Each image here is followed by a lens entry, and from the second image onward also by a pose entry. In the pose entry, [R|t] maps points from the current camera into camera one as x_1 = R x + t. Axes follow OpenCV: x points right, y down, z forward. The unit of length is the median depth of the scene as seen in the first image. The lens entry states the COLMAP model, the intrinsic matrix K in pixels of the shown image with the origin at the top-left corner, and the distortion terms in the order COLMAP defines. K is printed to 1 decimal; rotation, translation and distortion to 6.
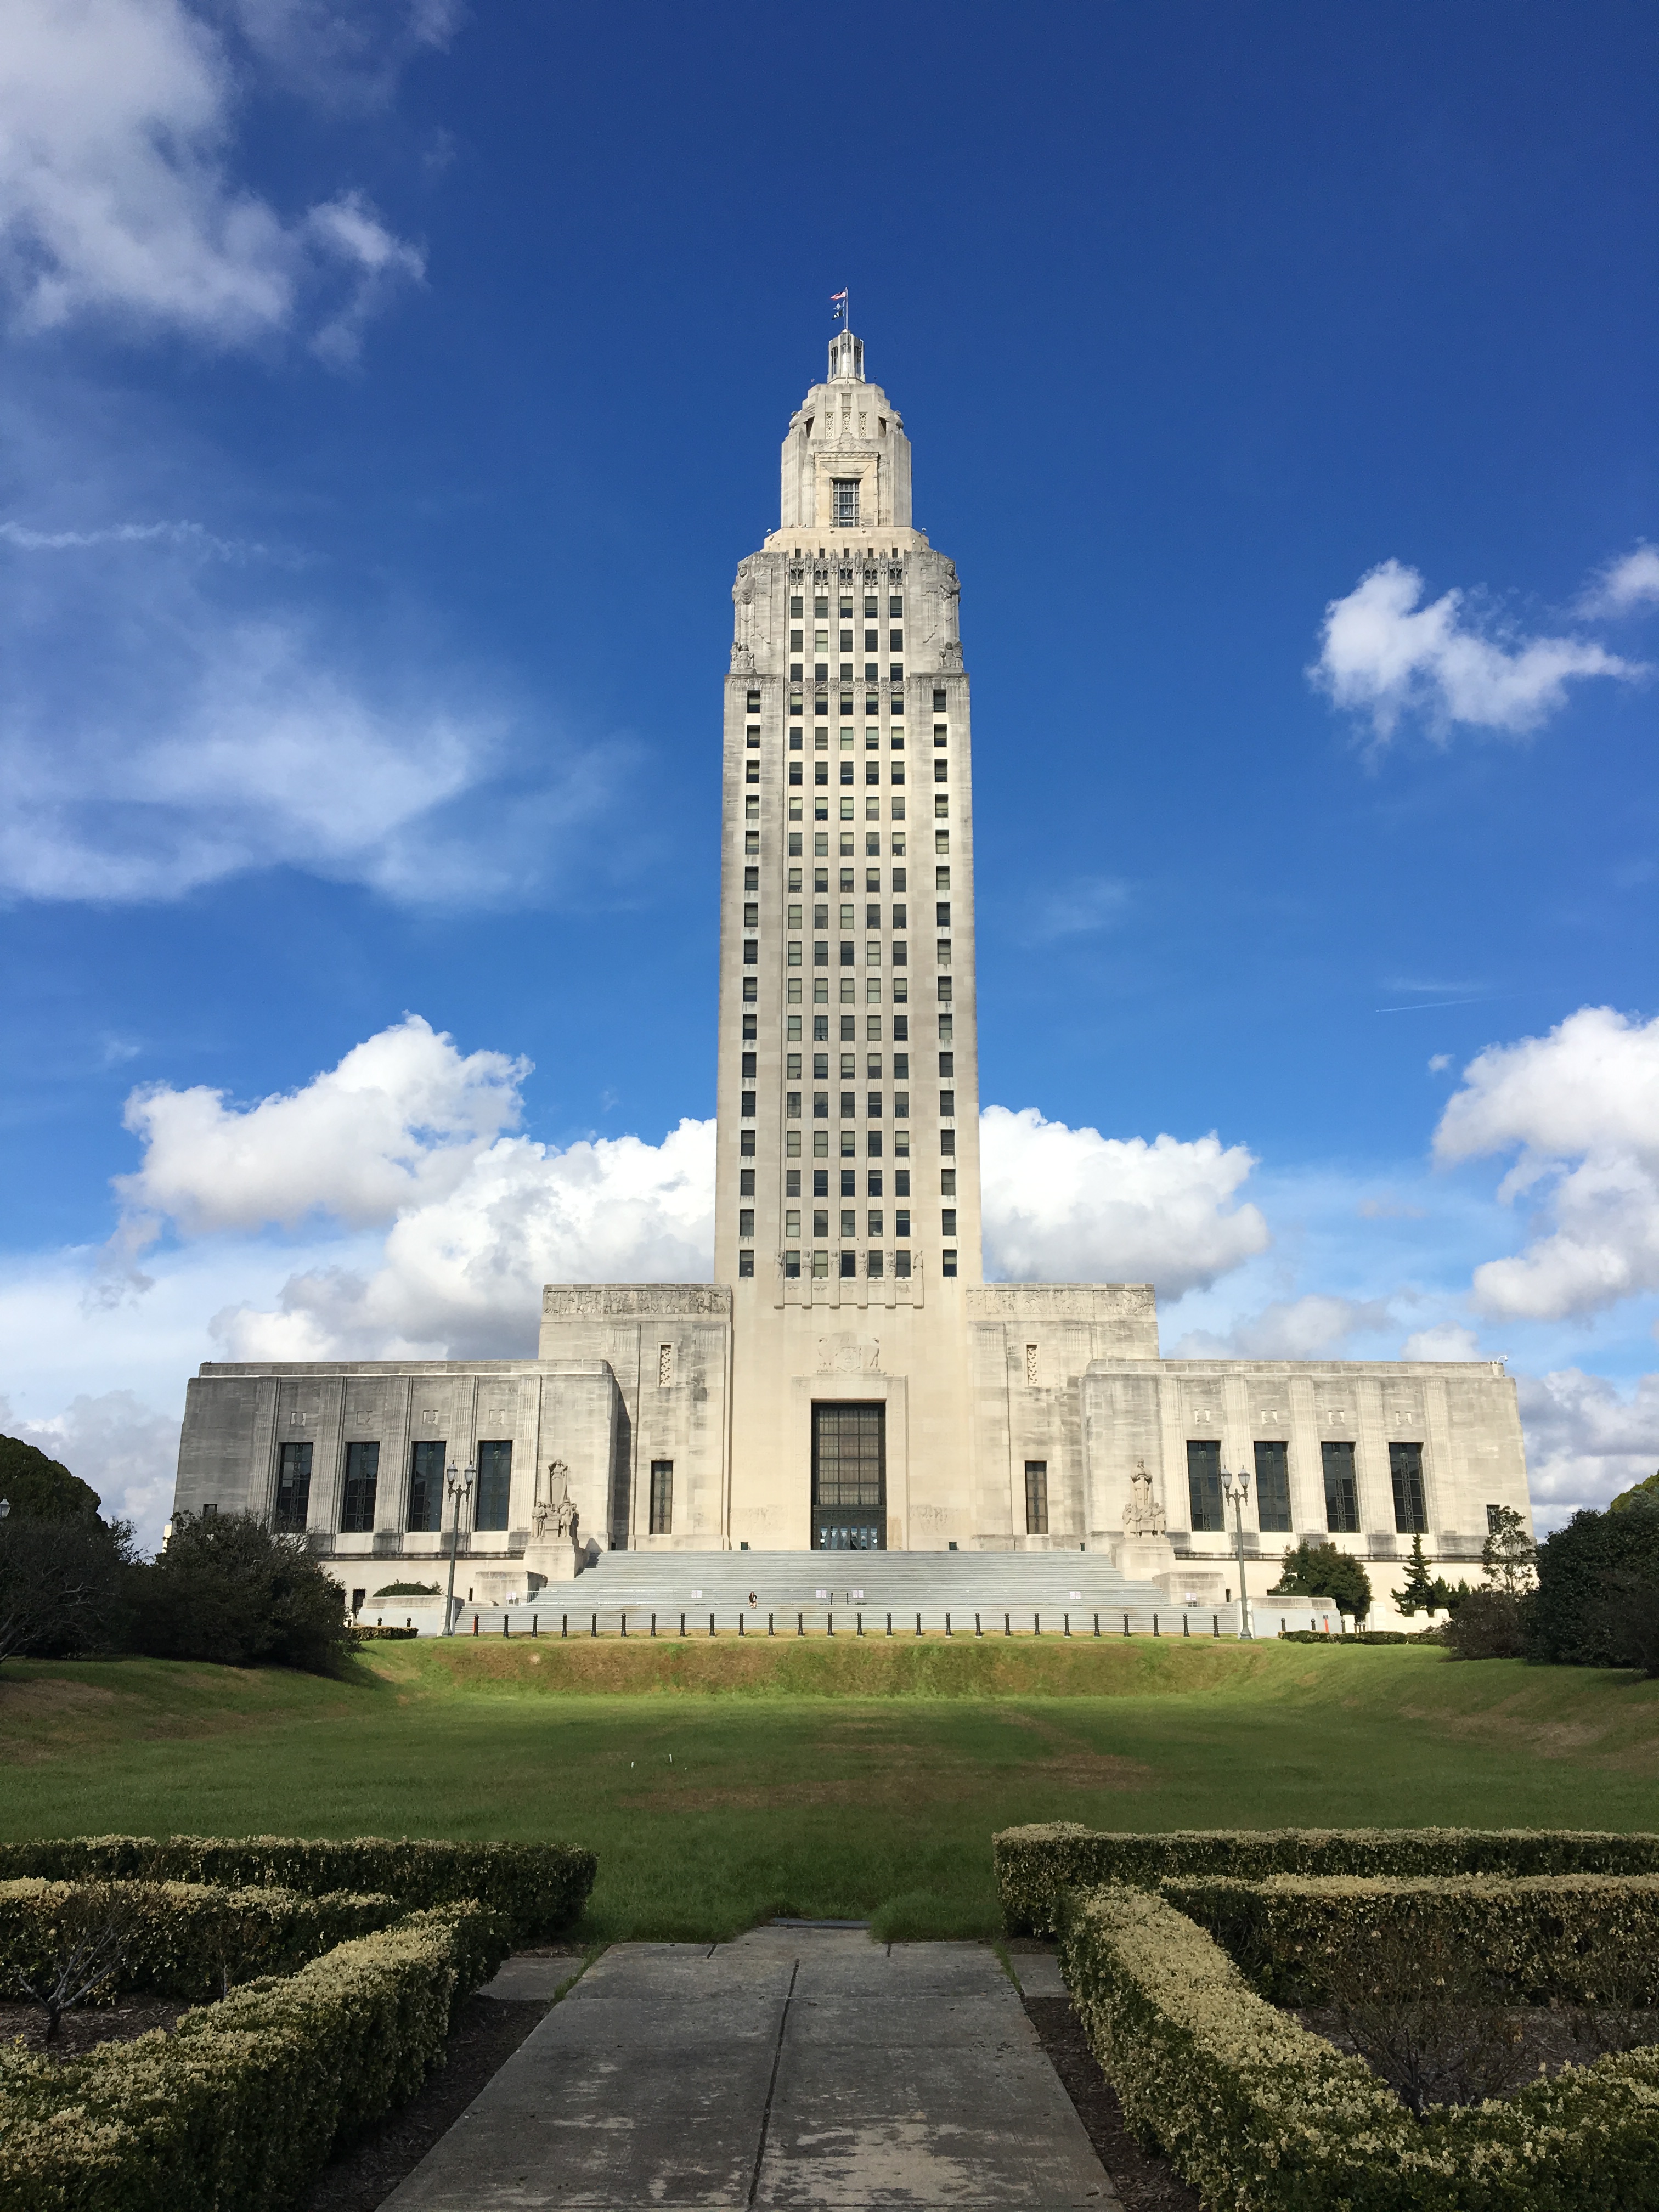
lens RADIAL K [[1821.7, 0, 828.3], [0, 1821.7, 1114.9], [0, 0, 1]] dist [0.108626, -0.058289]
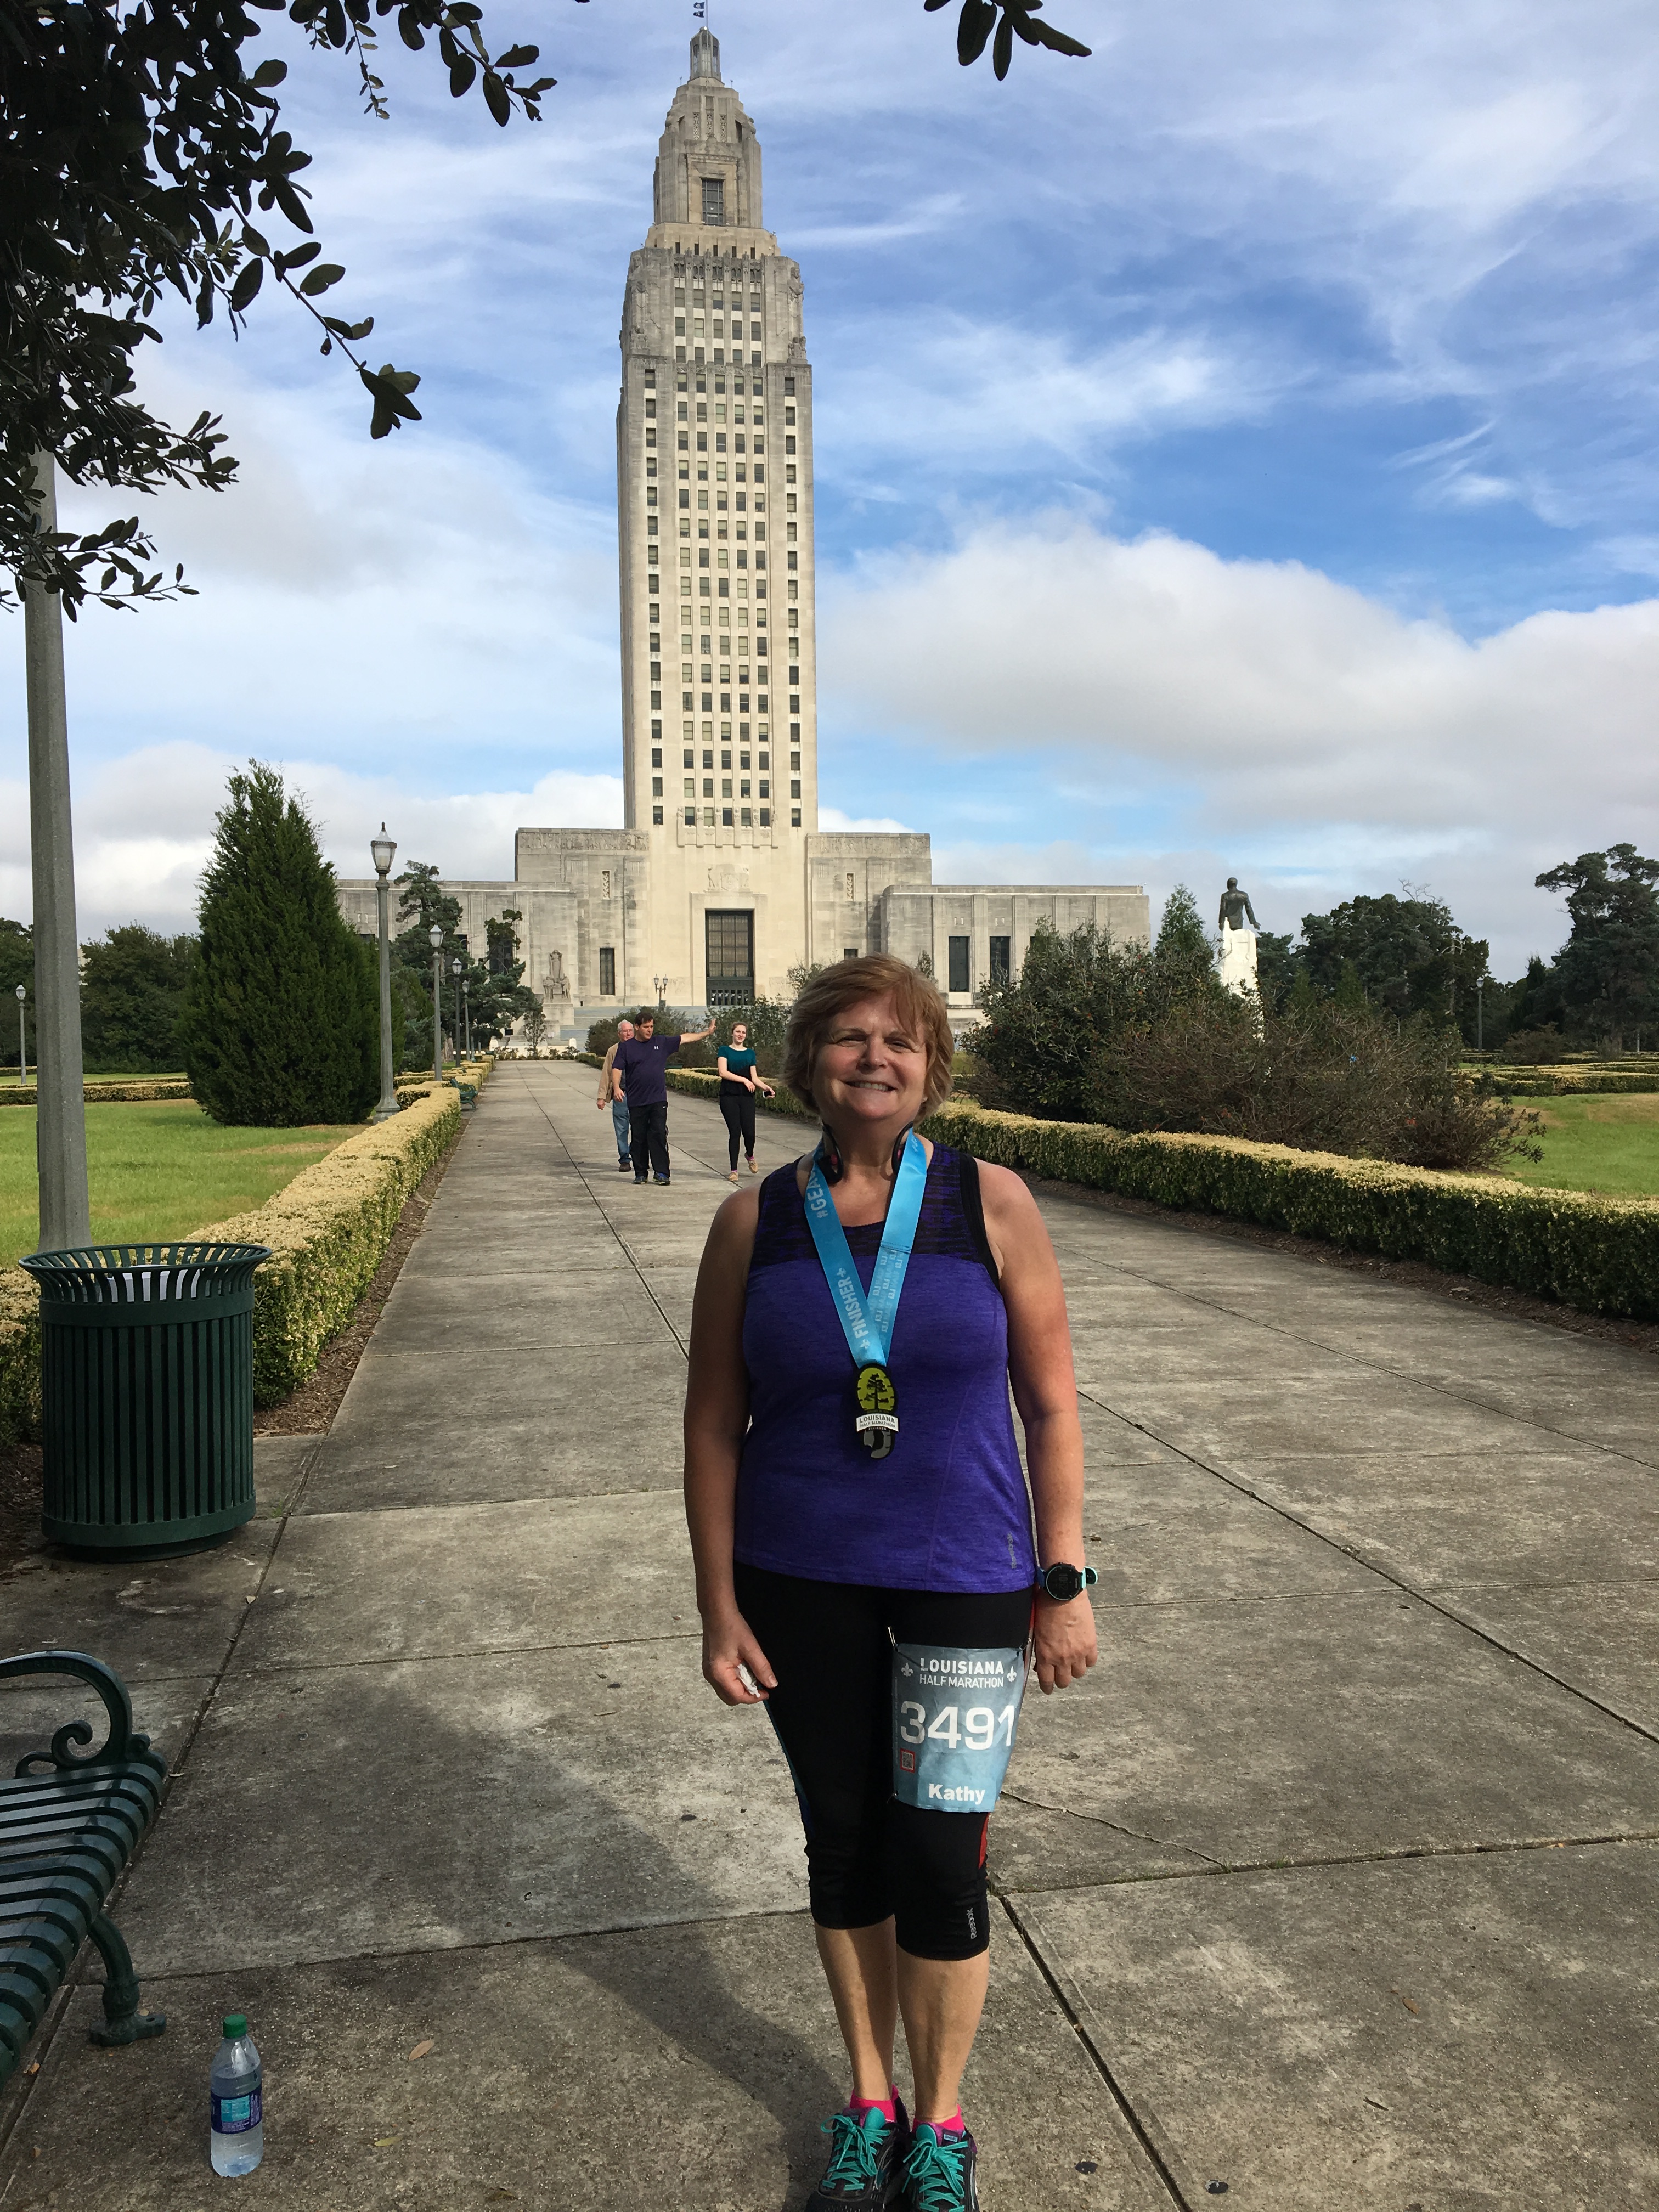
lens RADIAL K [[1821.7, 0, 846.9], [0, 1821.7, 1109.4], [0, 0, 1]] dist [0.108626, -0.058289]
pose [[0.981107, -0.015130, 0.192873, -0.188063], [-0.038728, 0.961398, 0.272423, -0.099181], [-0.189550, -0.274746, 0.942648, -0.481643]]
